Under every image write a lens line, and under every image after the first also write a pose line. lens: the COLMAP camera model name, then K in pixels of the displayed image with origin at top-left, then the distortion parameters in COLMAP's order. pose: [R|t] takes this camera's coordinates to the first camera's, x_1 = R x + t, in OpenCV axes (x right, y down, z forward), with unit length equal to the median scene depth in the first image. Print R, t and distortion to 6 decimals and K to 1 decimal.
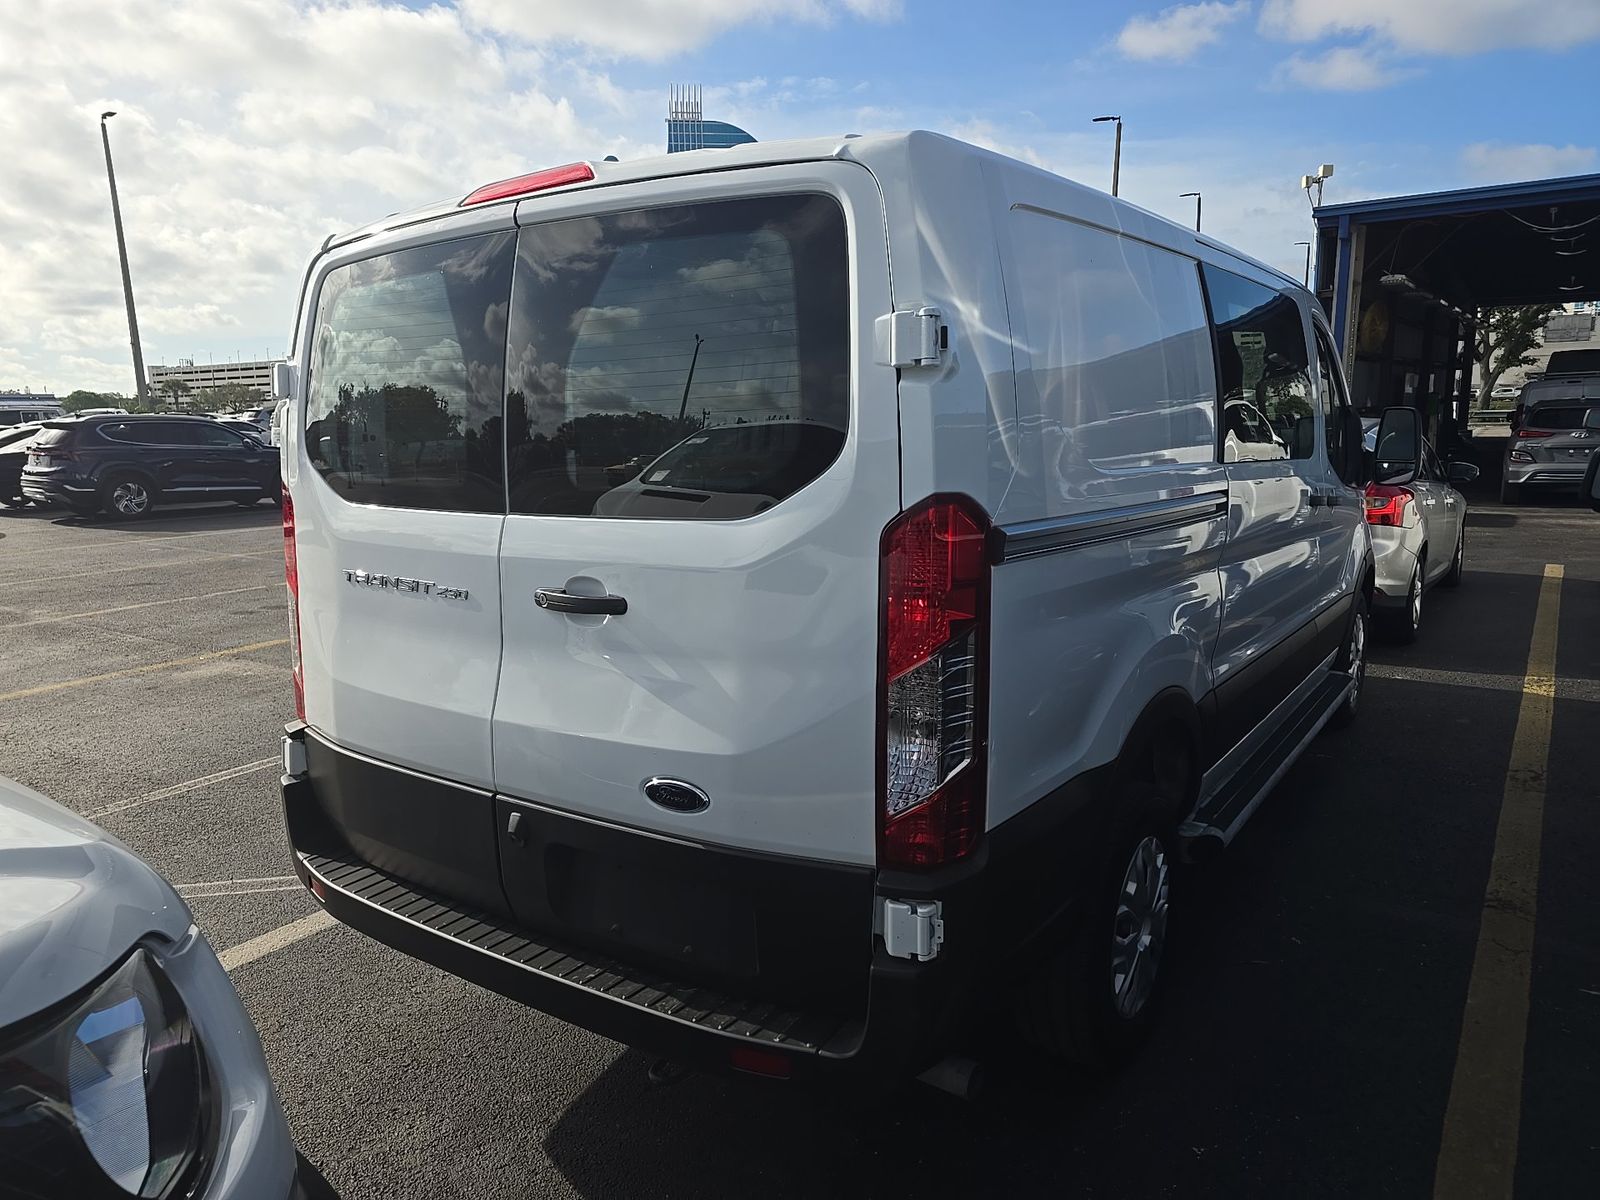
lens RADIAL K [[1078.2, 0, 801.5], [0, 1078.2, 596.1], [0, 0, 1]] dist [0.033611, -0.031359]
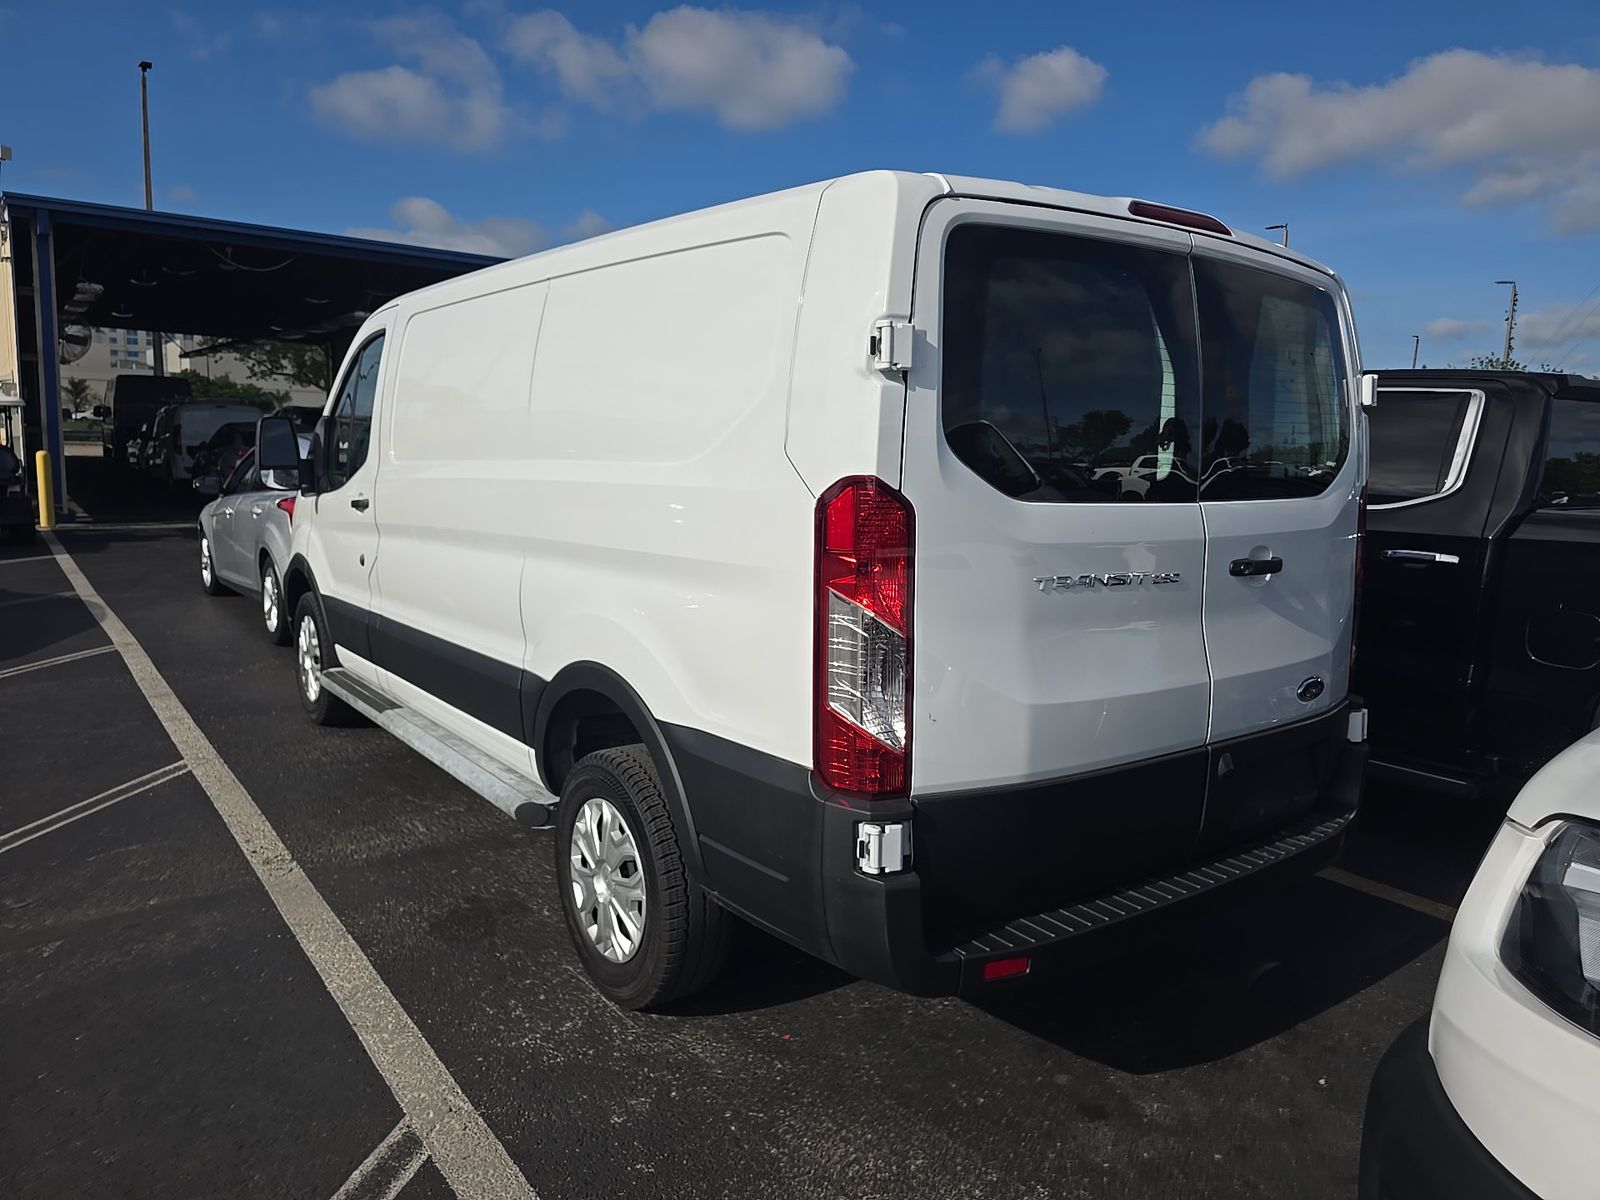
lens RADIAL K [[1074.6, 0, 798.6], [0, 1074.6, 599.1], [0, 0, 1]] dist [0.029206, -0.024790]
pose [[0.327065, -0.103119, 0.939359, -1.301656], [0.117336, 0.990768, 0.067908, -0.088023], [-0.937689, 0.088010, 0.336145, 0.886150]]
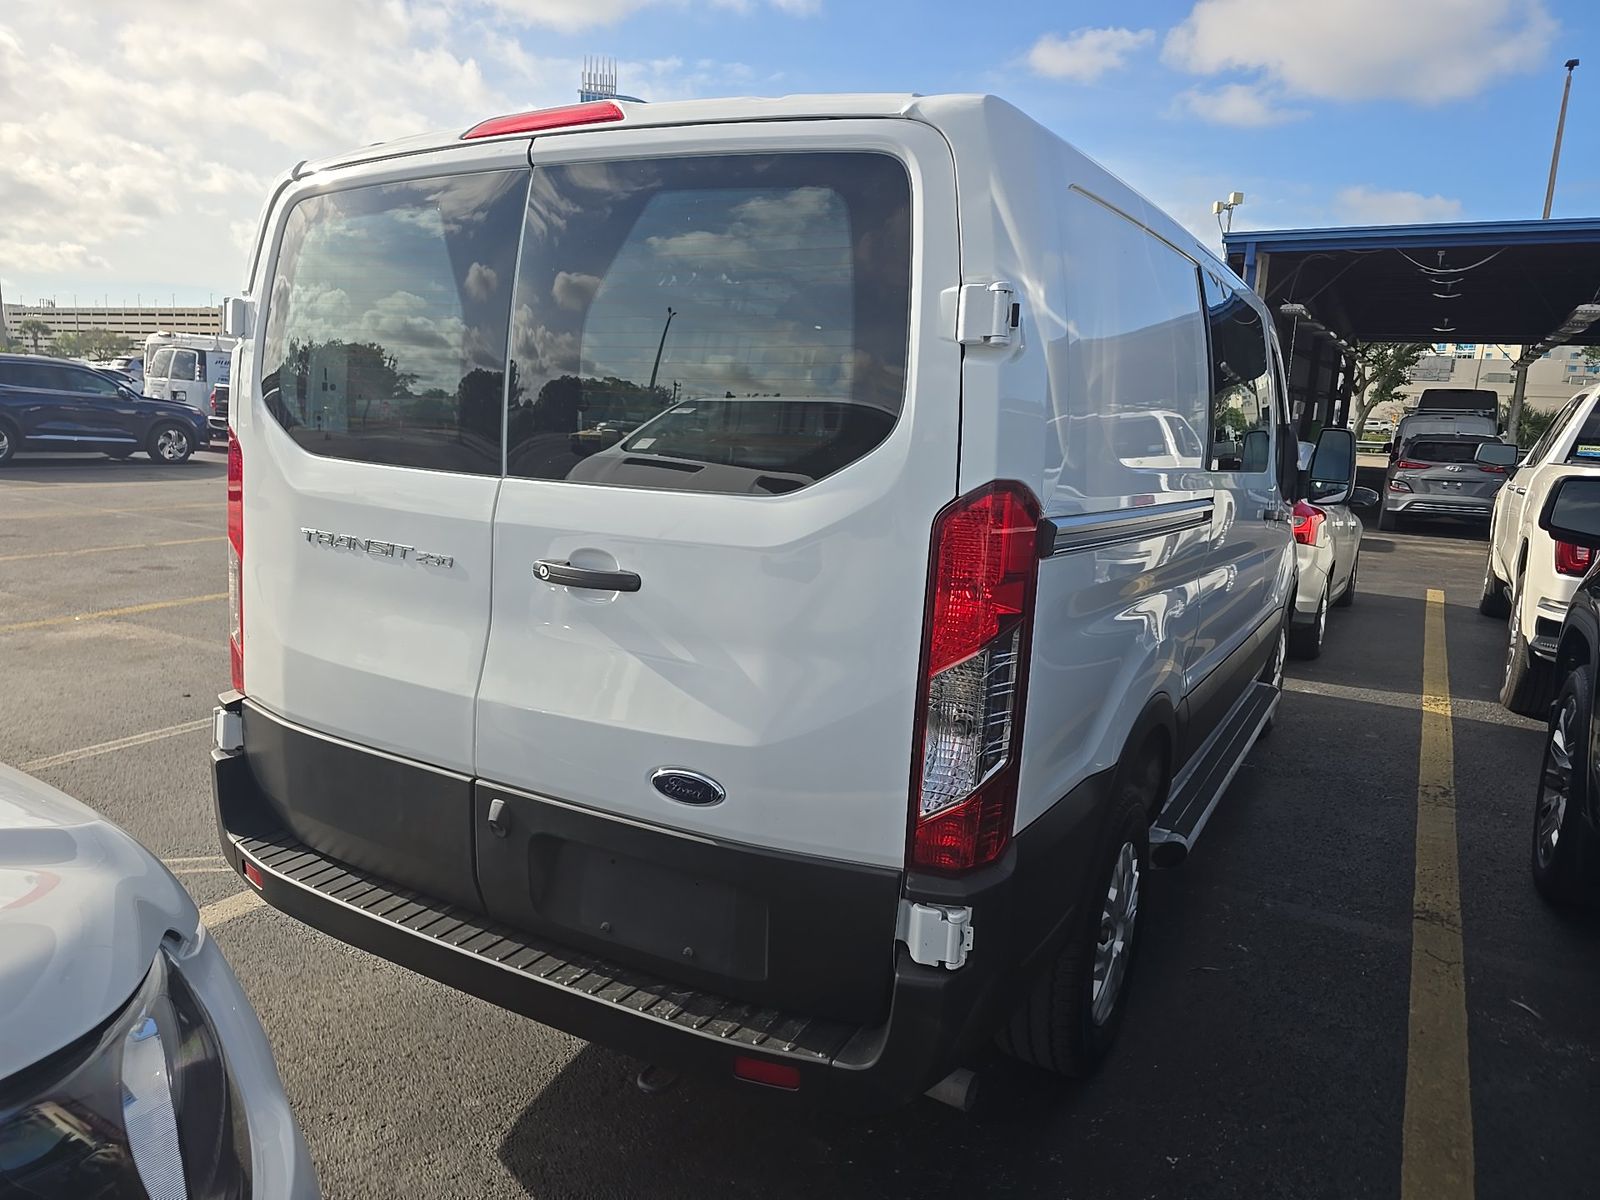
lens RADIAL K [[1078.5, 0, 793.9], [0, 1078.5, 599.6], [0, 0, 1]] dist [0.039566, -0.038207]
pose [[0.994479, 0.048630, 0.092989, -0.092084], [-0.049663, 0.998727, 0.008829, 0.007195], [-0.092441, -0.013399, 0.995628, 0.047106]]
